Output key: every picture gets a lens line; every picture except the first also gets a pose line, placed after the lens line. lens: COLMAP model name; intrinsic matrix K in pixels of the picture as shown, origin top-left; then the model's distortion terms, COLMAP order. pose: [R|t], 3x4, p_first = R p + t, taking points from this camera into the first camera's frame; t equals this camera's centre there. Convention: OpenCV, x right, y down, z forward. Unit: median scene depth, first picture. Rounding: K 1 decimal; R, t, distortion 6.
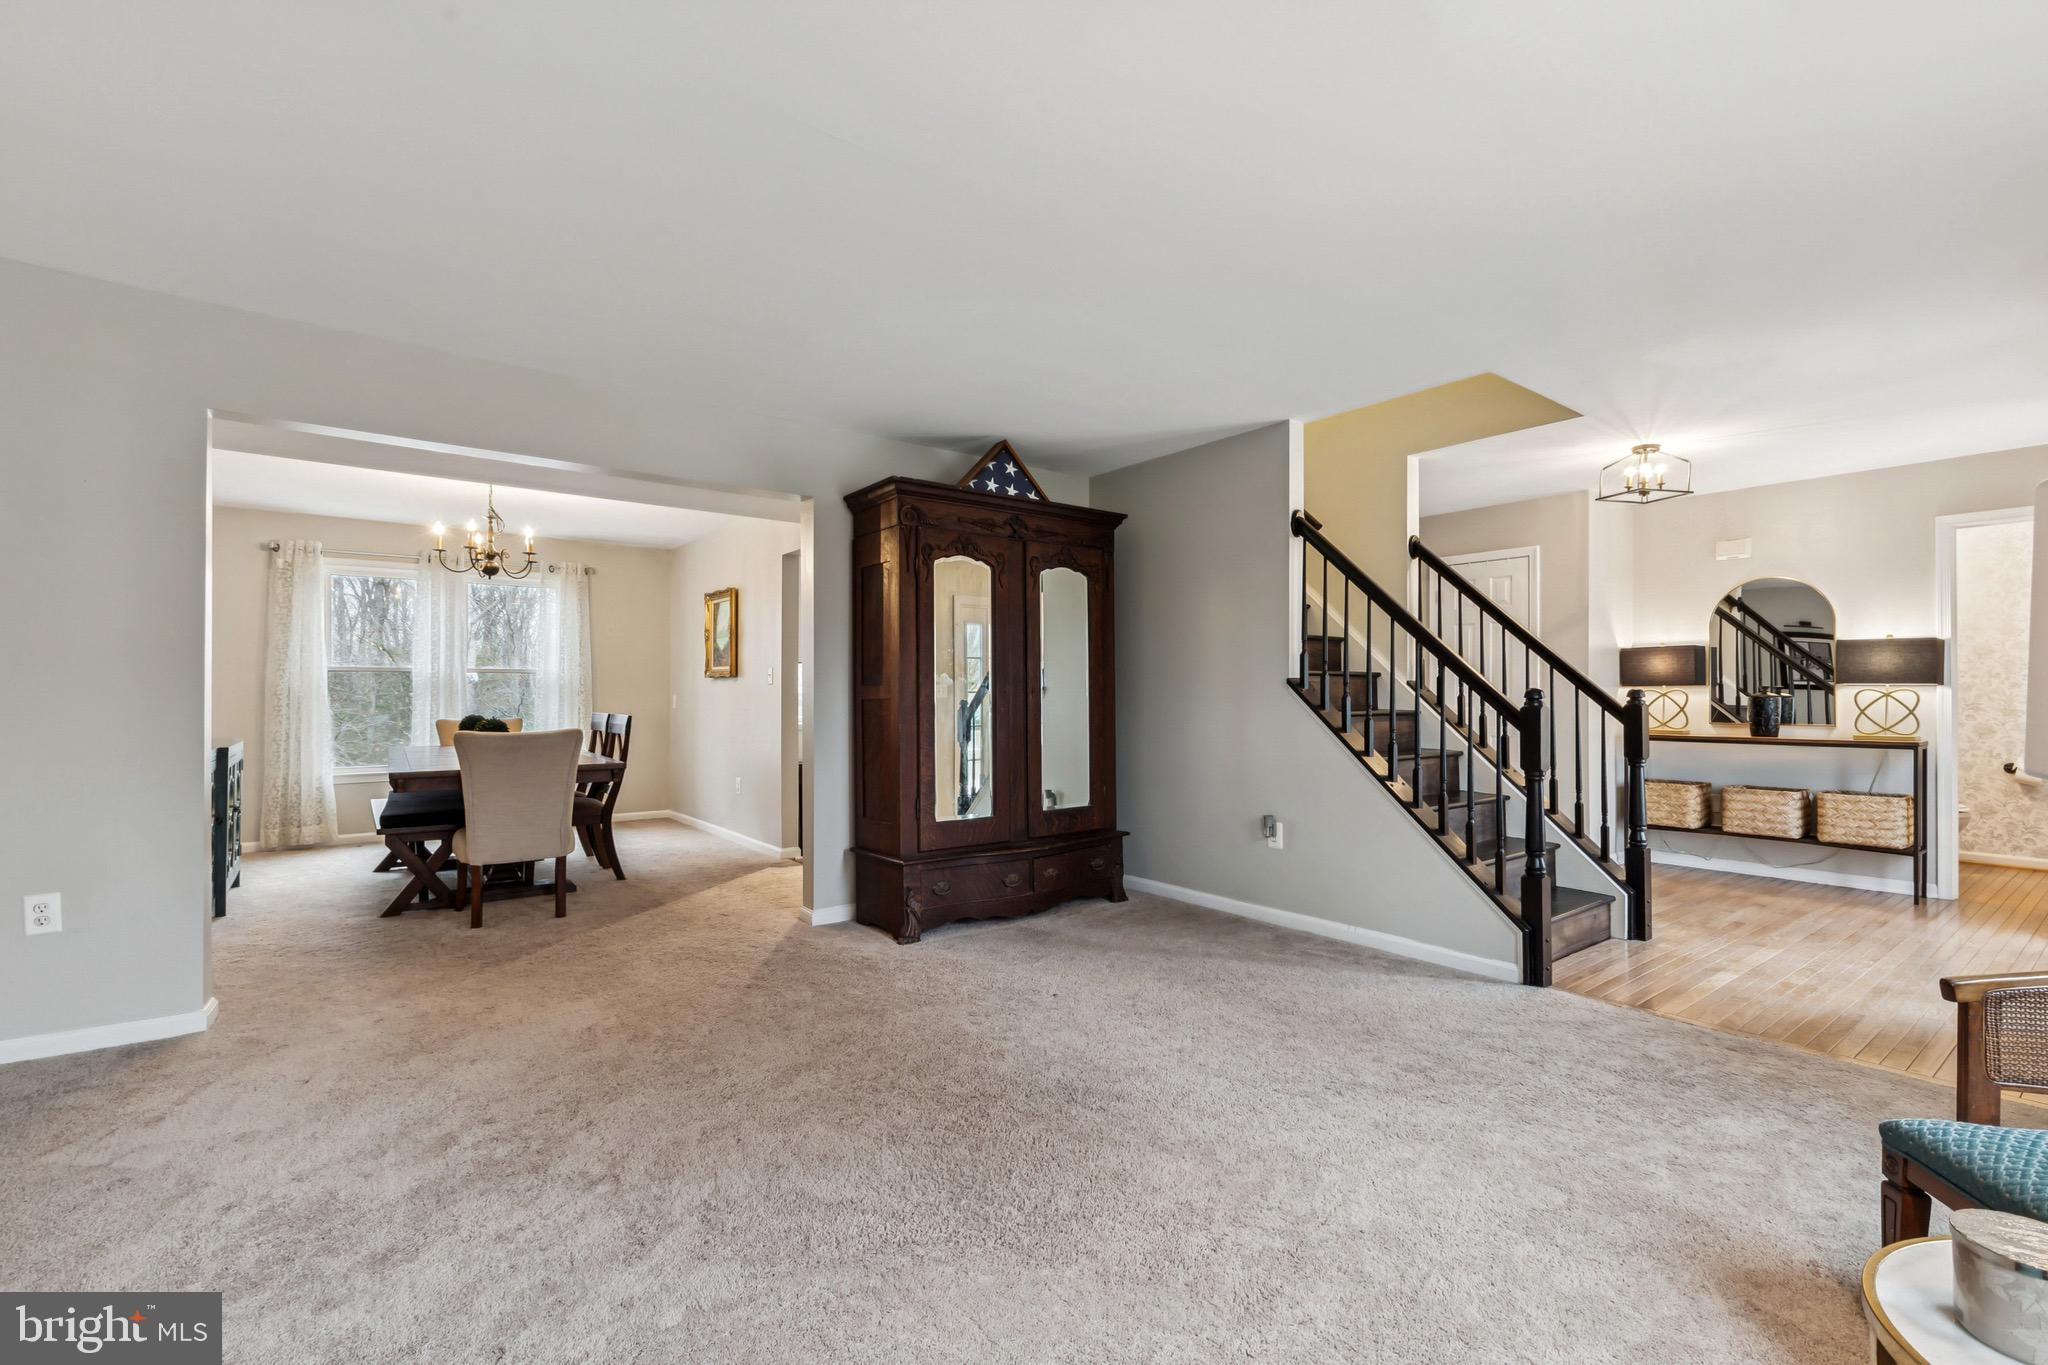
lens RADIAL K [[891.2, 0, 1026.8], [0, 891.2, 687.9], [0, 0, 1]] dist [0.000677, 0.000043]
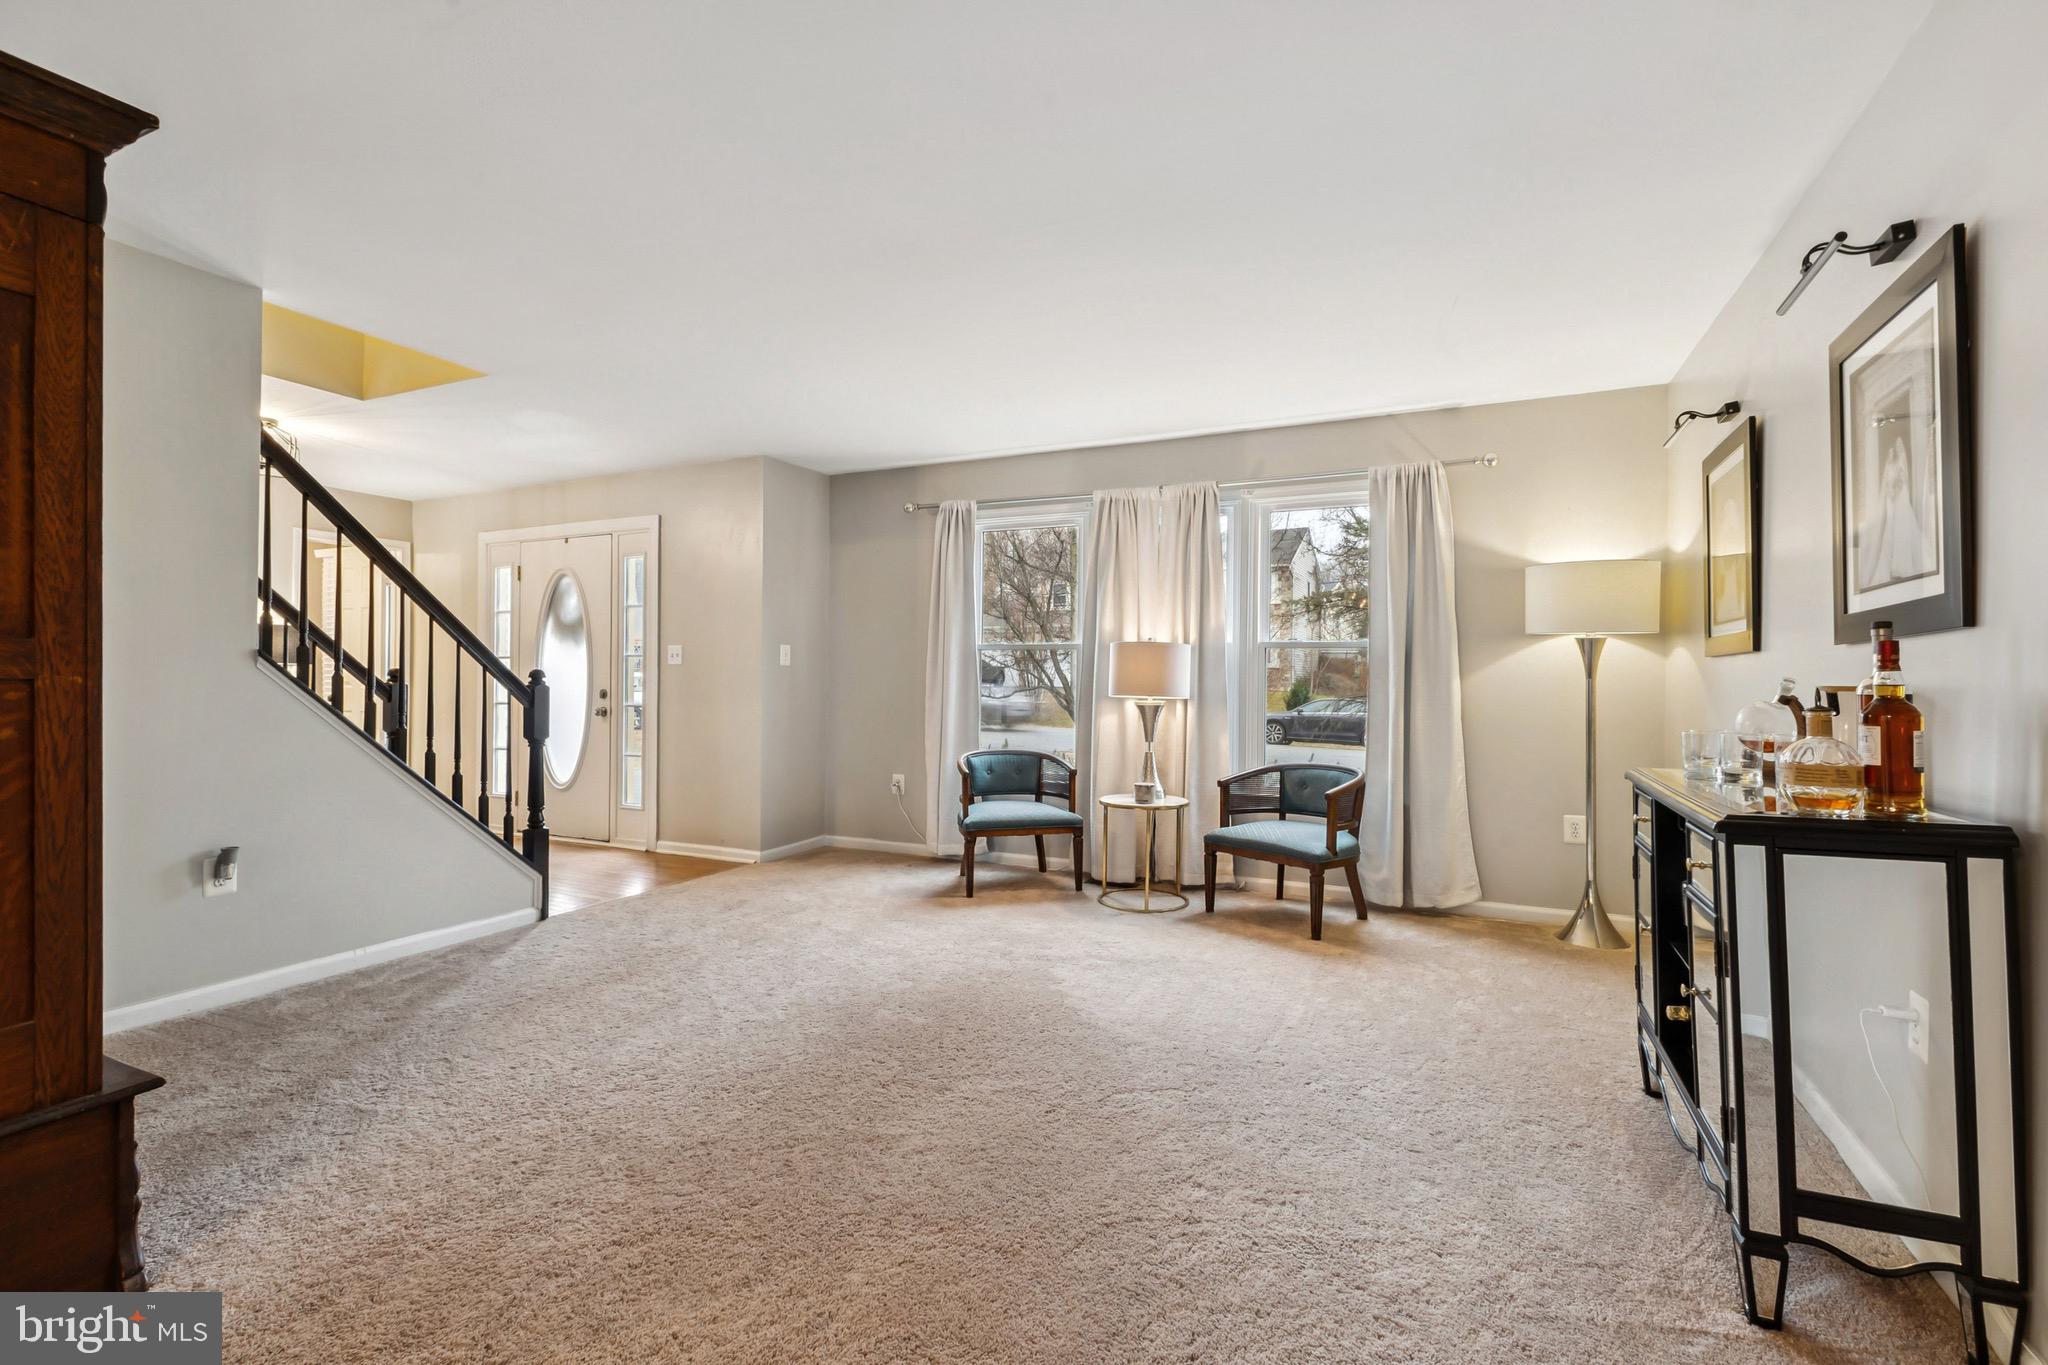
lens RADIAL K [[891.2, 0, 1026.8], [0, 891.2, 687.9], [0, 0, 1]] dist [0.000677, 0.000043]
pose [[-0.455558, -0.002626, 0.890202, -0.712335], [-0.013655, 0.999899, -0.004038, 0.016703], [-0.890102, -0.013995, -0.455547, 0.873857]]
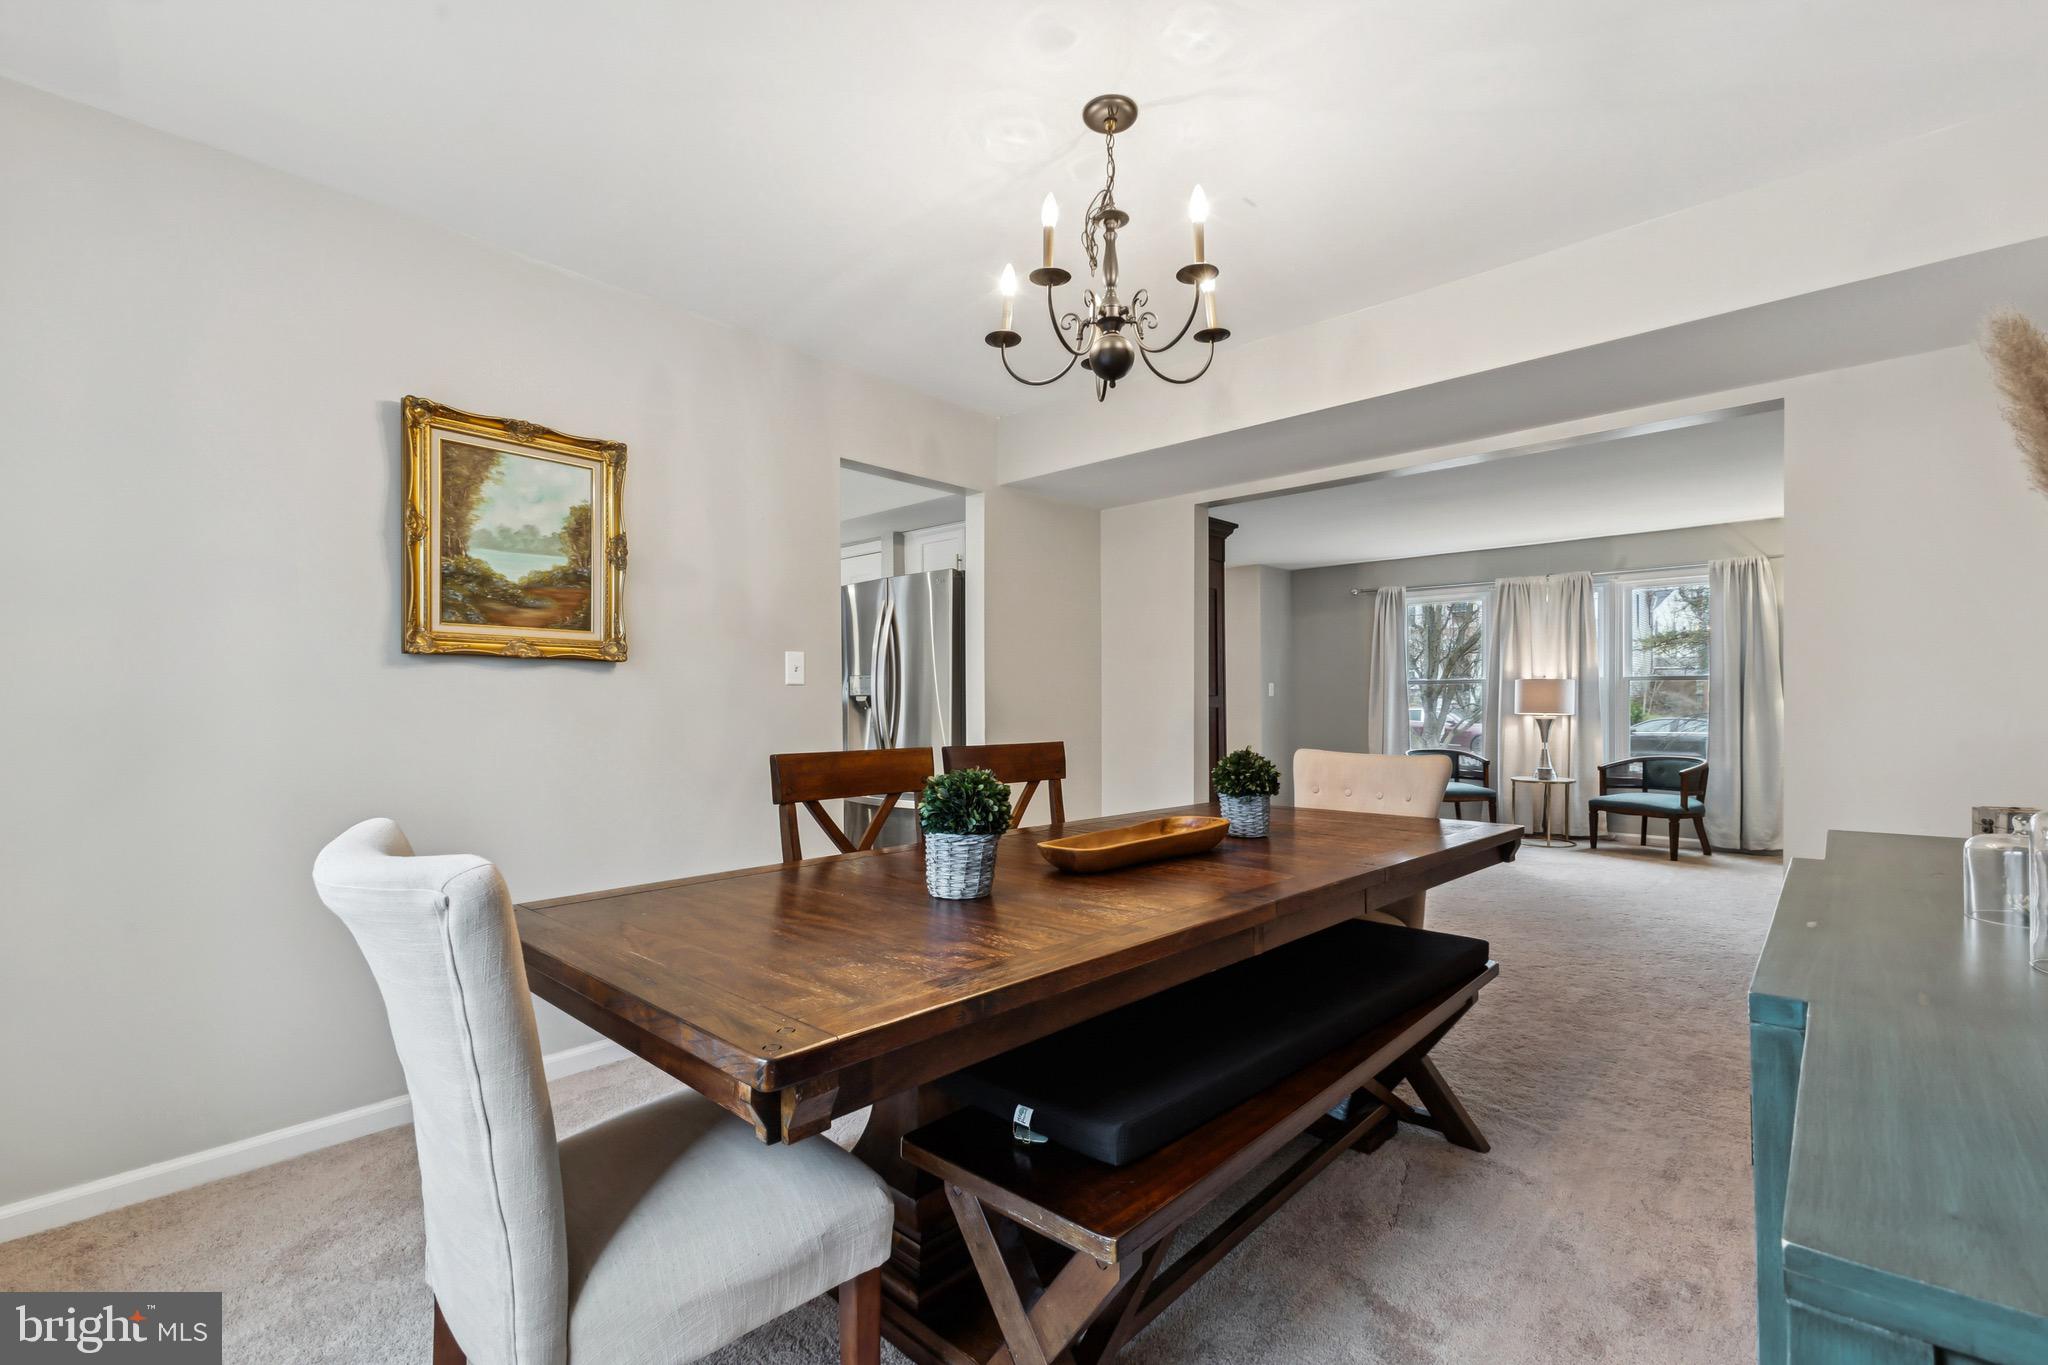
lens RADIAL K [[888.3, 0, 1022.3], [0, 888.3, 707.1], [0, 0, 1]] dist [0.001800, 0.000327]
pose [[-0.170396, 0.003210, 0.985370, -1.399699], [-0.003898, 0.999985, -0.003931, 0.019789], [-0.985368, -0.004511, -0.170381, 1.608199]]
